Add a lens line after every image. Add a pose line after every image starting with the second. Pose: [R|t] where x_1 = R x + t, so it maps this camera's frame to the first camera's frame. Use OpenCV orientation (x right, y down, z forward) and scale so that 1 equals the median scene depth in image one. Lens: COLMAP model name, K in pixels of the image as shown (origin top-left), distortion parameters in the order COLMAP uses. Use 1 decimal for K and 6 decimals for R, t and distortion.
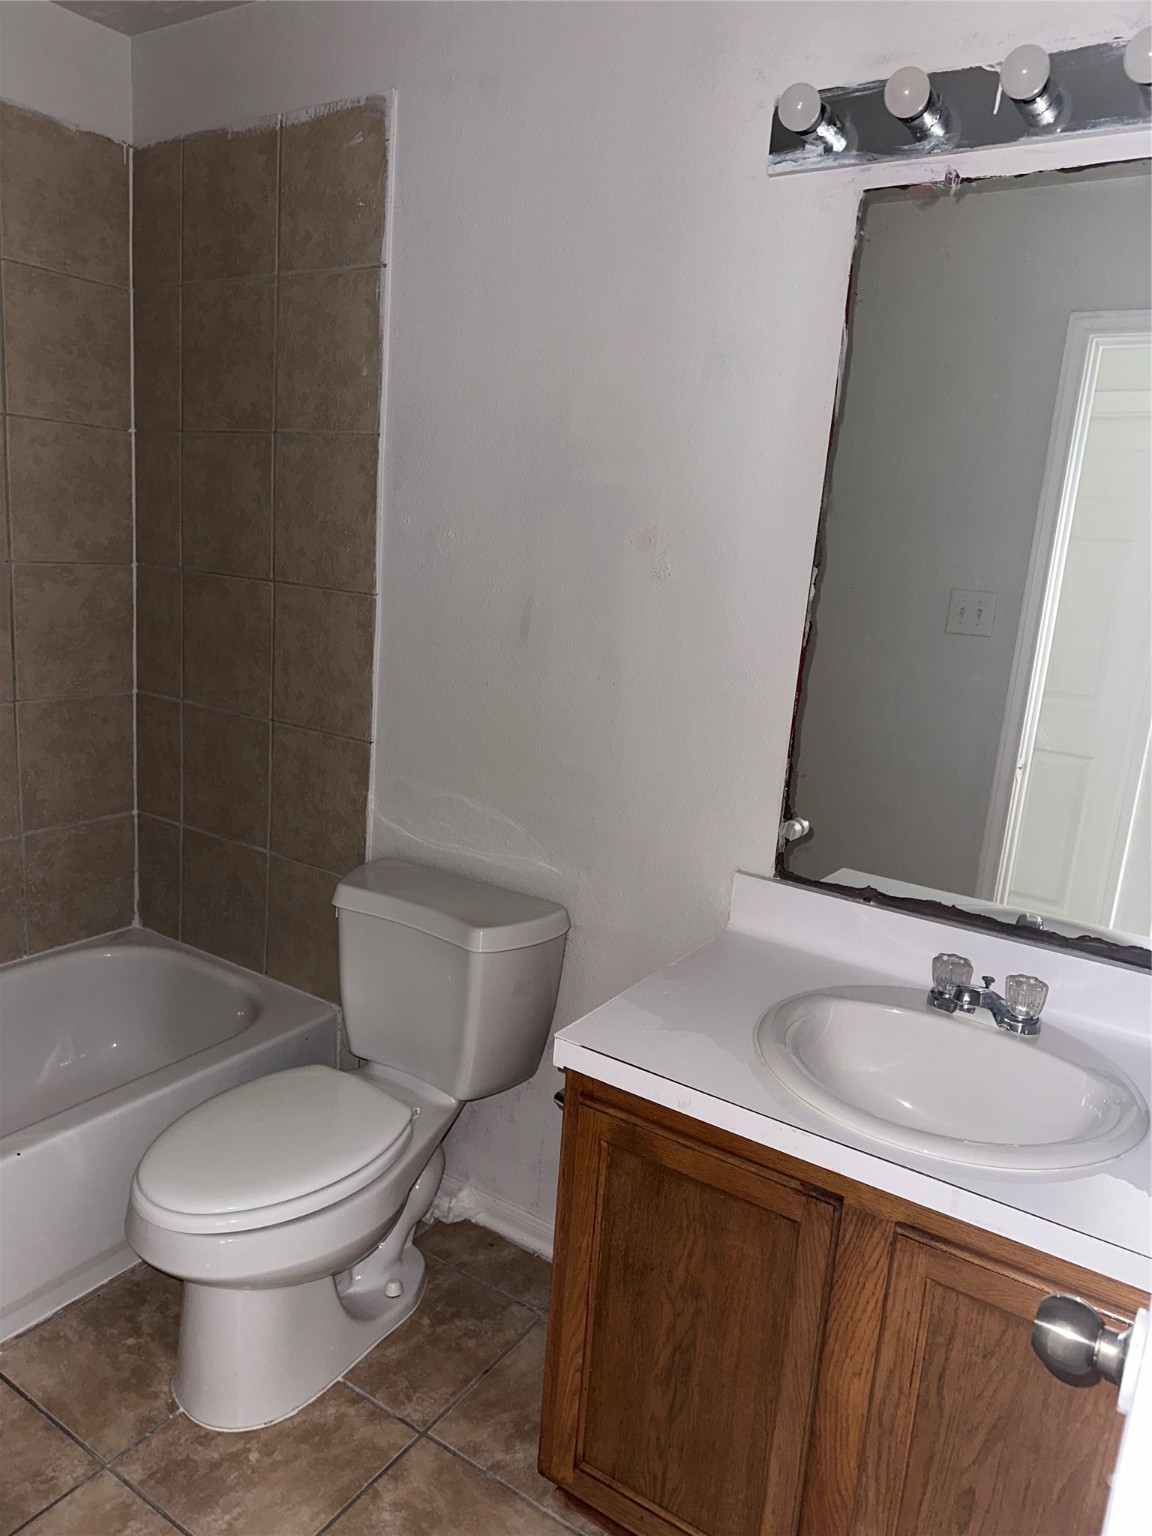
lens RADIAL K [[1085.3, 0, 576.6], [0, 1085.3, 772.0], [0, 0, 1]] dist [0.033942, -0.029697]
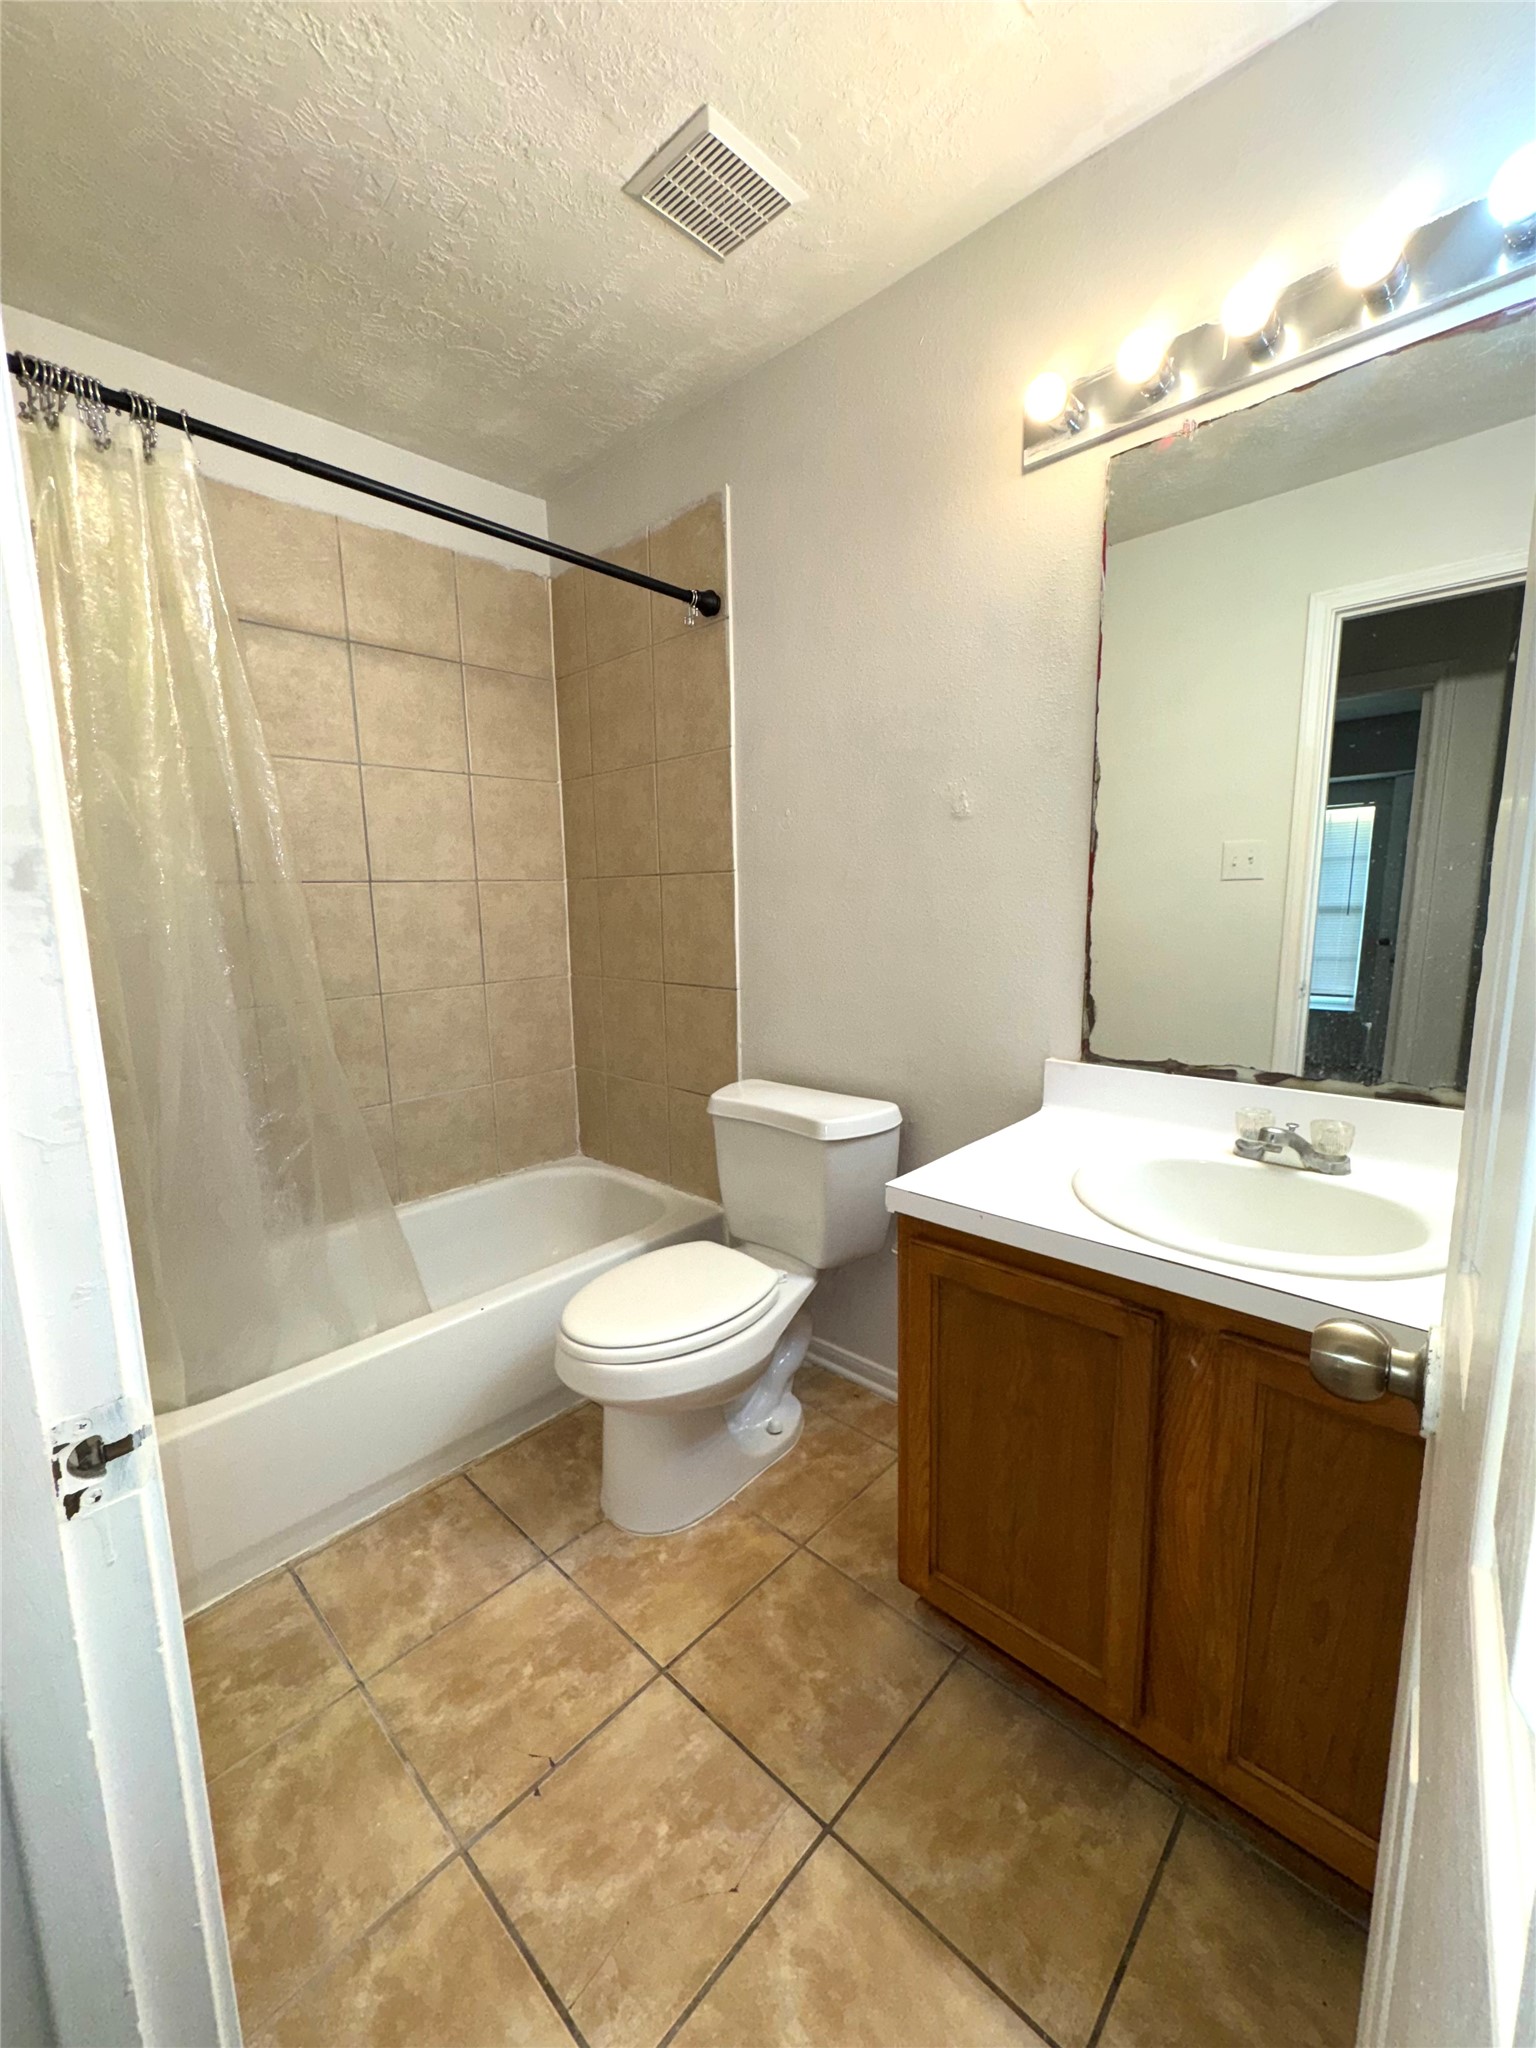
lens RADIAL K [[814.5, 0, 777.1], [0, 814.5, 1023.0], [0, 0, 1]] dist [-0.000150, -0.000118]
pose [[0.982568, -0.065661, -0.173921, 0.023487], [0.054643, 0.996228, -0.067402, 0.103196], [0.177690, 0.056724, 0.982450, 0.104780]]
